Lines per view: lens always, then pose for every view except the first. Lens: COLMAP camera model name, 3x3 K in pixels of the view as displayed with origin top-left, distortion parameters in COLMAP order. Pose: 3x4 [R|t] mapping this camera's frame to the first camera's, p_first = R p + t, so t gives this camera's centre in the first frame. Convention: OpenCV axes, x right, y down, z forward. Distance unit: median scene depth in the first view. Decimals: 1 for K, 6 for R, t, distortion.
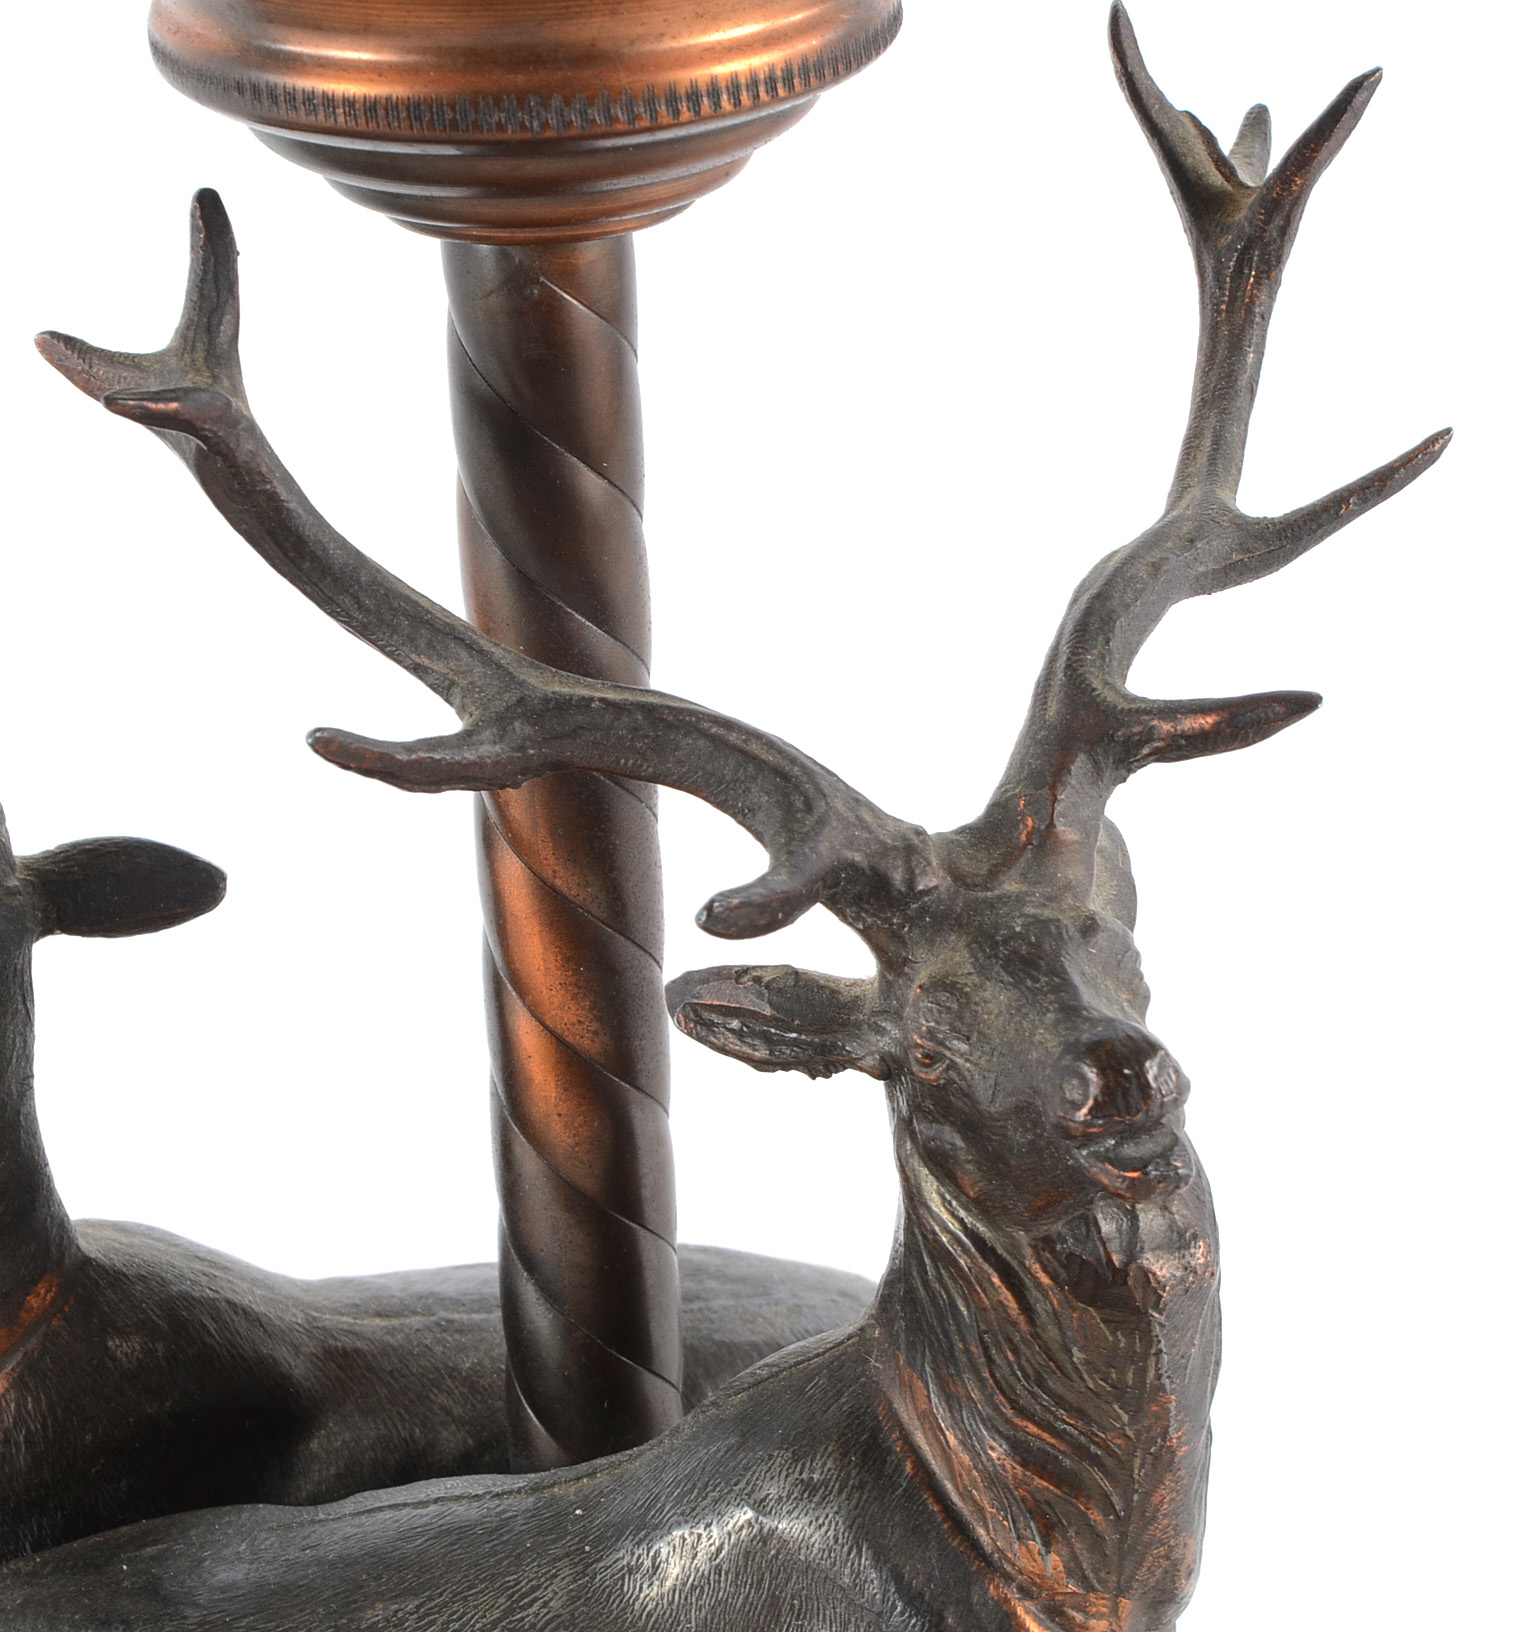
lens RADIAL K [[5523.6, 0, 1053.5], [0, 5523.6, 815.5], [0, 0, 1]] dist [0.081961, -0.403110]
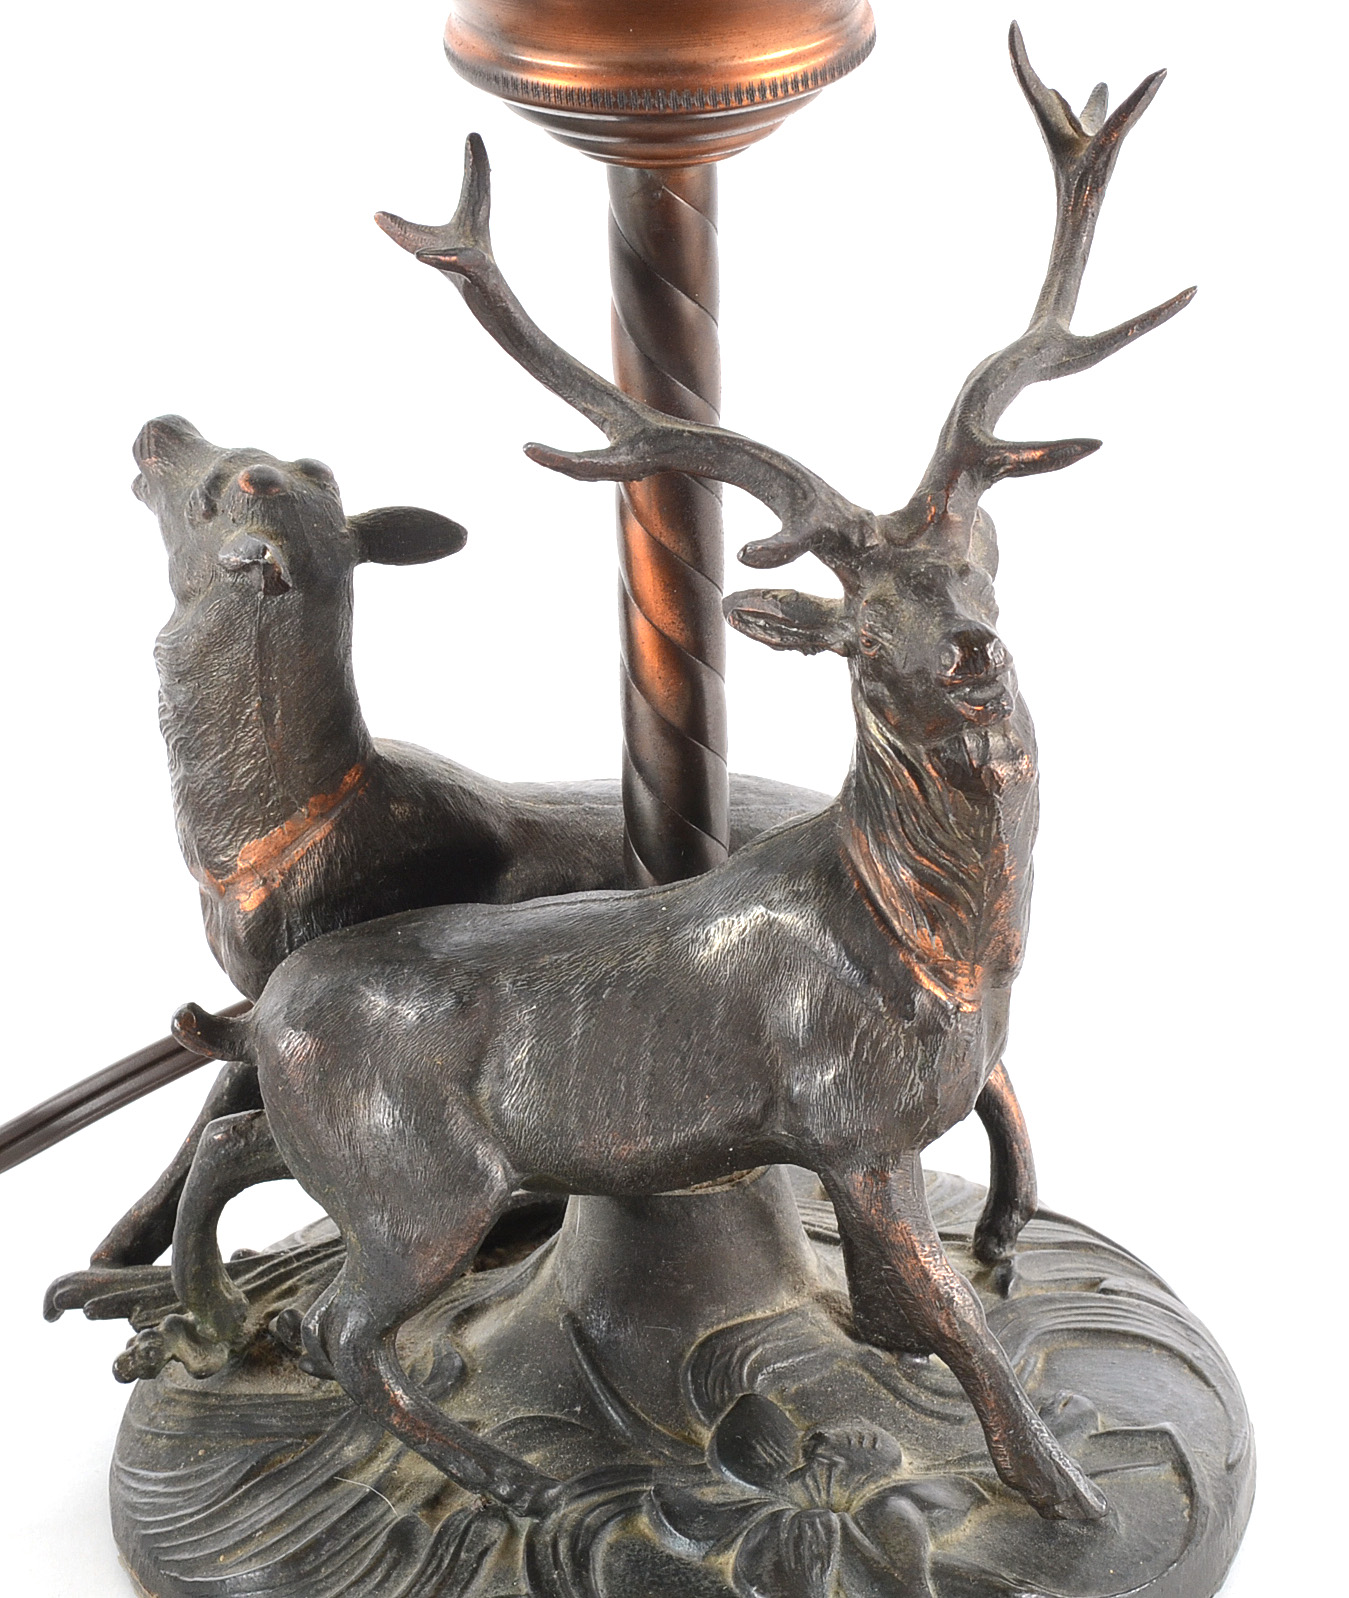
lens RADIAL K [[5542.1, 0, 774.0], [0, 5542.1, 794.6], [0, 0, 1]] dist [0.080283, 0.056456]
pose [[0.996699, 0.033889, -0.073768, 0.075903], [-0.031041, 0.998741, 0.039414, 0.023077], [0.075010, -0.036994, 0.996496, -0.728295]]
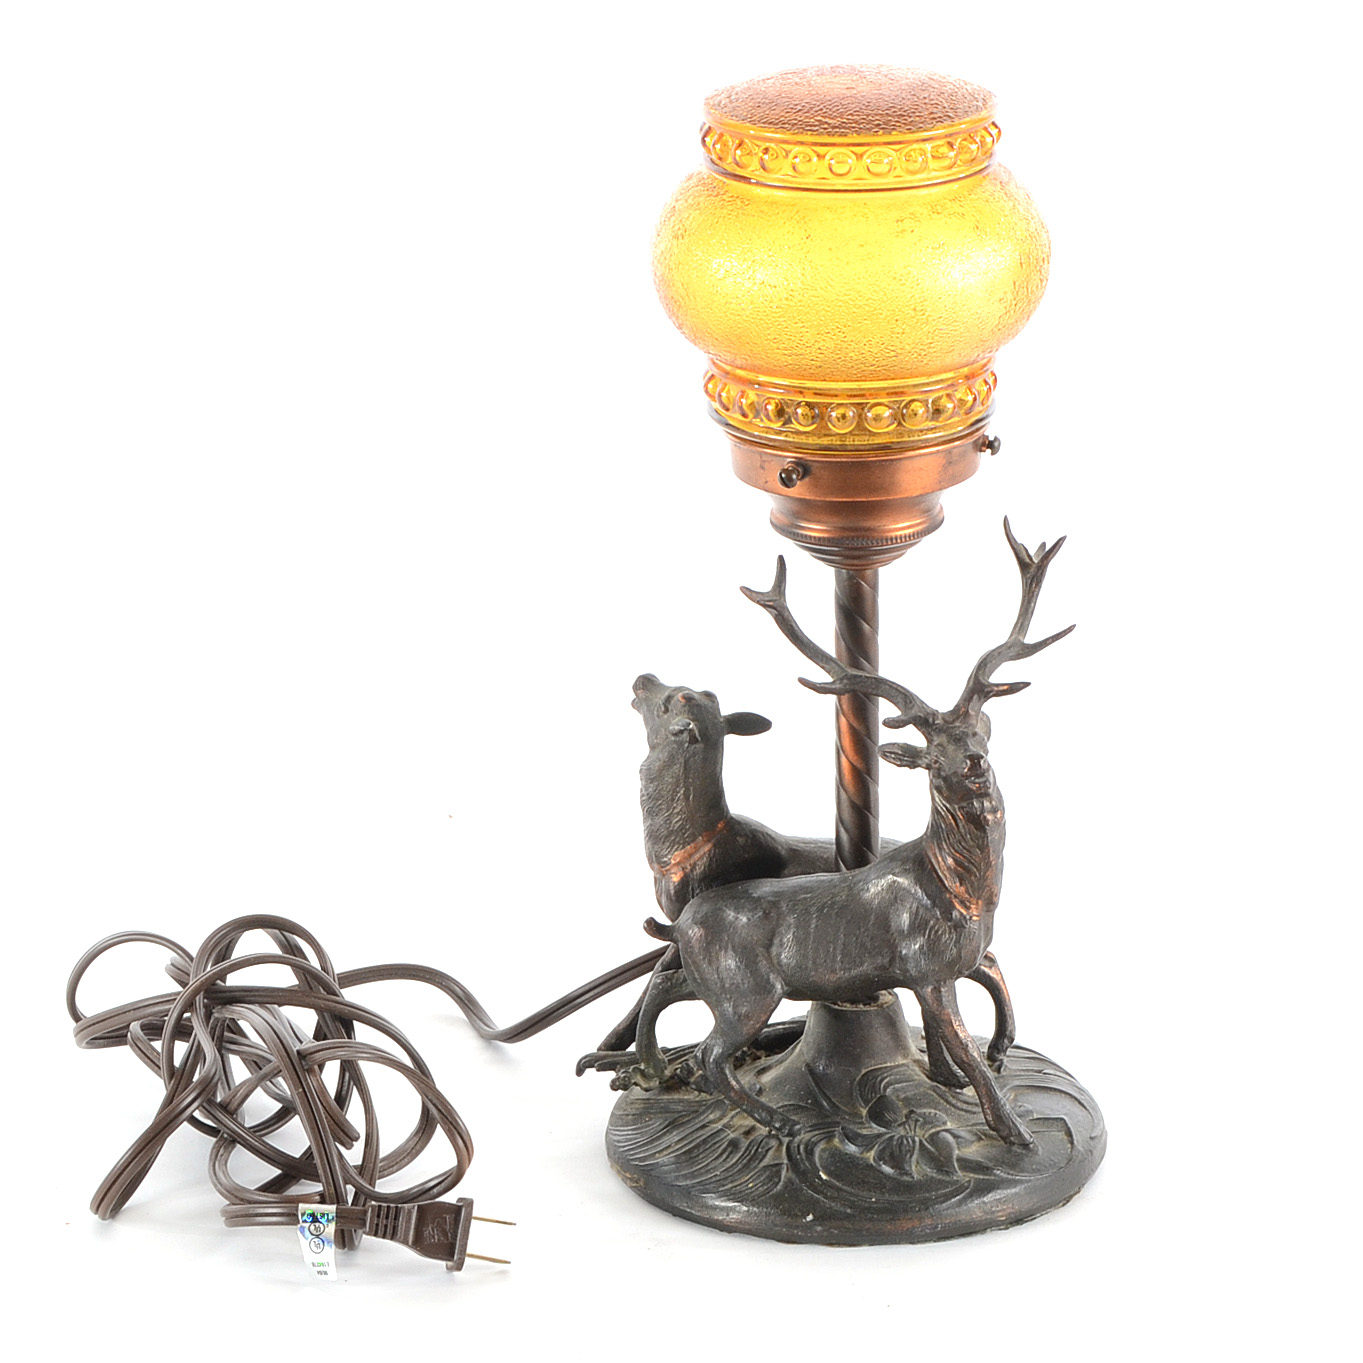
lens RADIAL K [[5530.5, 0, 681.5], [0, 5530.5, 681.5], [0, 0, 1]] dist [0.165660, 0.806122]
pose [[0.988929, 0.045747, -0.141160, 0.375725], [-0.056574, 0.995677, -0.073664, 0.300998], [0.137179, 0.080835, 0.987242, -3.189723]]
